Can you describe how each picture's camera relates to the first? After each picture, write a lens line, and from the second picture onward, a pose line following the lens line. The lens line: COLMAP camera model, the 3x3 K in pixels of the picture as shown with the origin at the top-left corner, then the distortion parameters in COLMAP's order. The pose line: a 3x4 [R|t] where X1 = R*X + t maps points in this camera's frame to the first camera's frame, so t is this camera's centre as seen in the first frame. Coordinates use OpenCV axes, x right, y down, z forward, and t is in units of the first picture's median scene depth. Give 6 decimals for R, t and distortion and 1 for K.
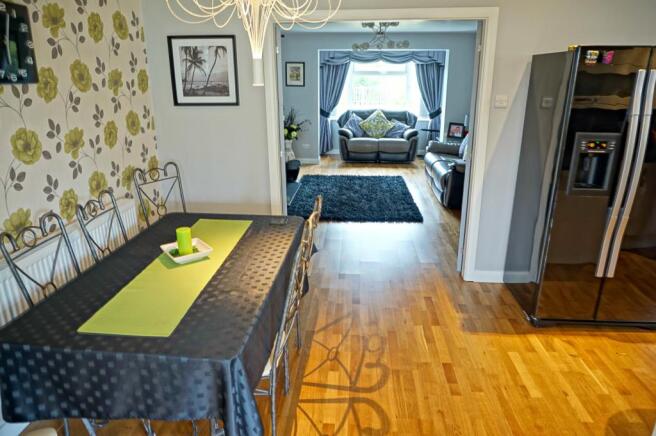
lens RADIAL K [[443.4, 0, 328.0], [0, 443.4, 218.0], [0, 0, 1]] dist [-0.058504, 0.051140]
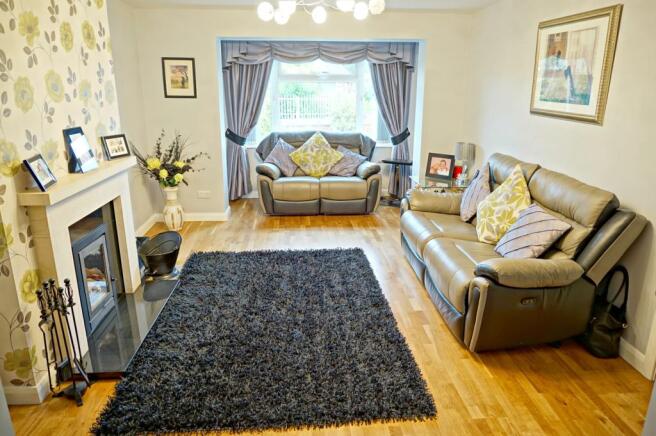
lens RADIAL K [[443.4, 0, 328.0], [0, 443.4, 218.0], [0, 0, 1]] dist [-0.058504, 0.051140]
pose [[0.990455, -0.035065, 0.133299, 0.039012], [0.038104, 0.999067, -0.020320, -0.110194], [-0.132462, 0.025205, 0.990867, 0.368077]]
